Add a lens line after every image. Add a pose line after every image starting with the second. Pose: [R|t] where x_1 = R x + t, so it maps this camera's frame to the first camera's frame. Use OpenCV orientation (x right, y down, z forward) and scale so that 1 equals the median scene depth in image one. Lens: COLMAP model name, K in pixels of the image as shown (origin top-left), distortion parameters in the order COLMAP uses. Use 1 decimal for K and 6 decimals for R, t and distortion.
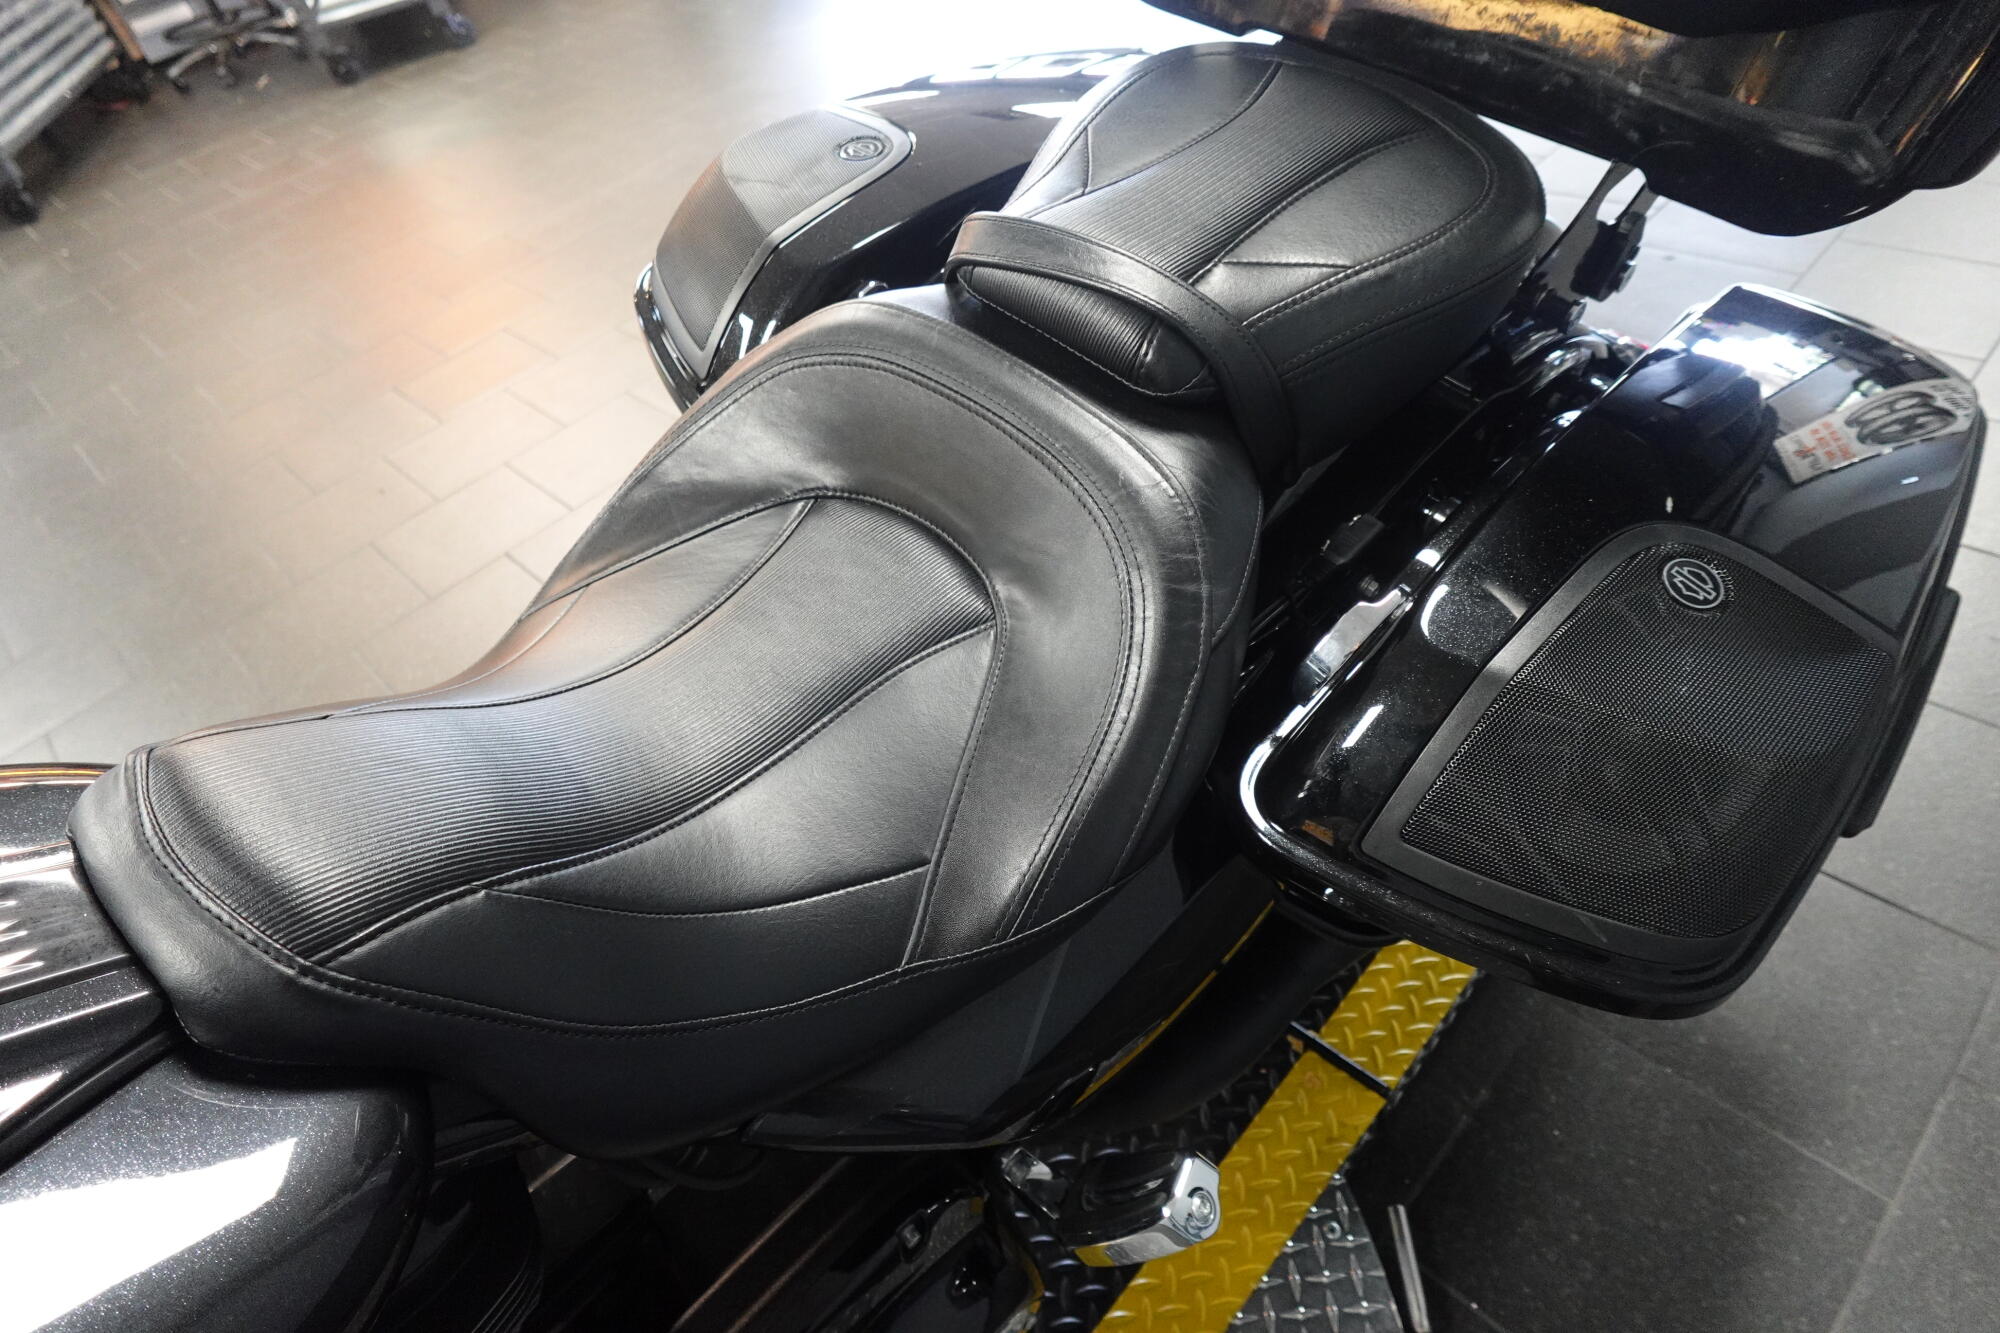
lens RADIAL K [[1122.0, 0, 1000.0], [0, 1122.0, 666.5], [0, 0, 1]] dist [-0.000652, -0.001580]
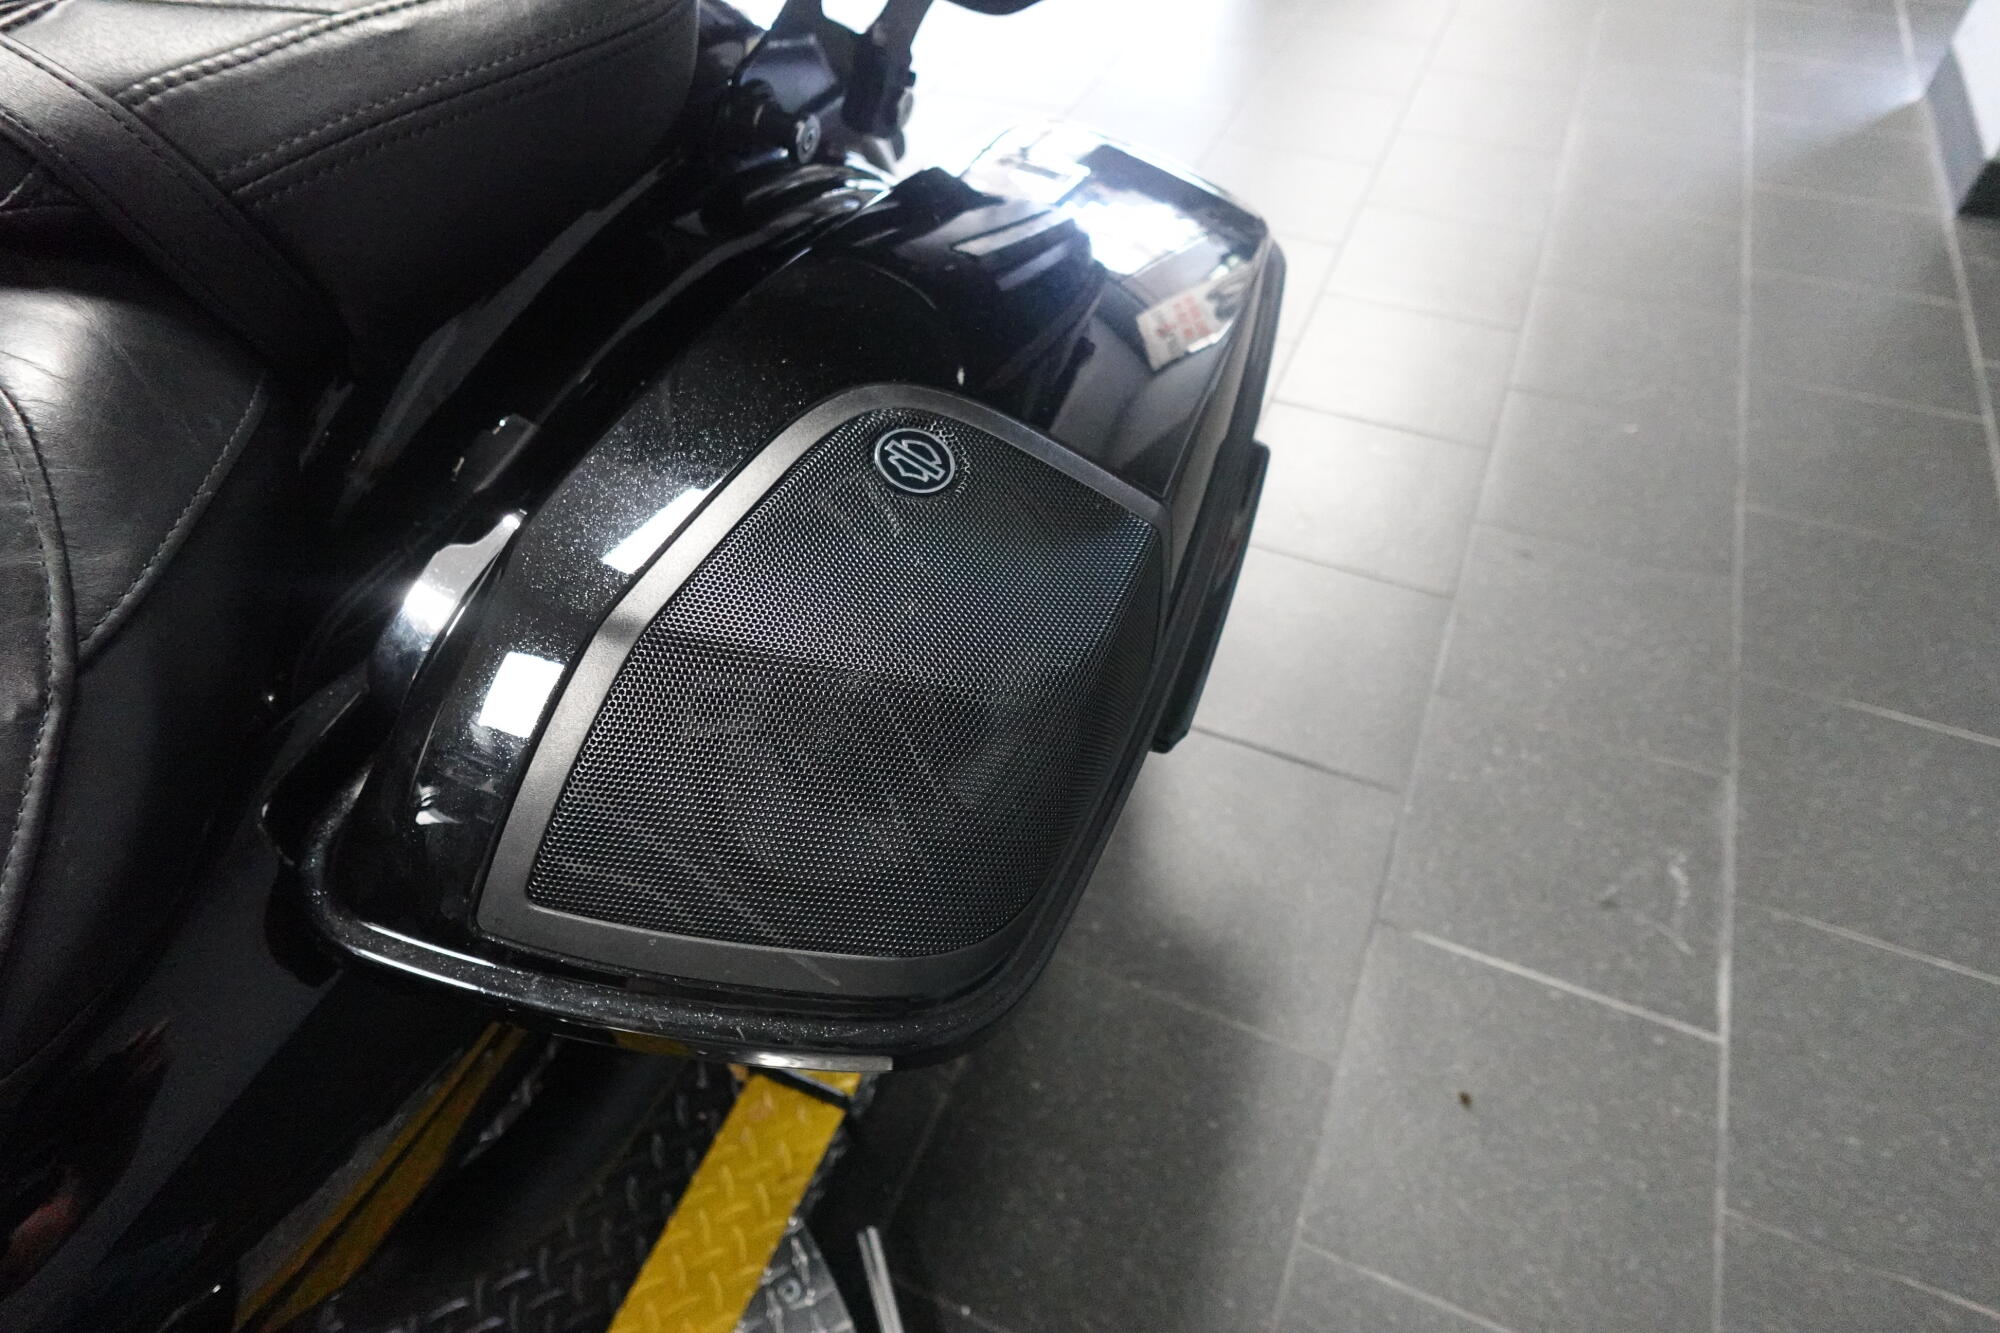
lens RADIAL K [[1122.0, 0, 1000.0], [0, 1122.0, 666.5], [0, 0, 1]] dist [-0.000652, -0.001580]
pose [[0.923826, -0.165860, 0.345017, 0.223155], [0.150606, 0.986058, 0.070761, 0.008617], [-0.351943, -0.013409, 0.935925, 0.164707]]
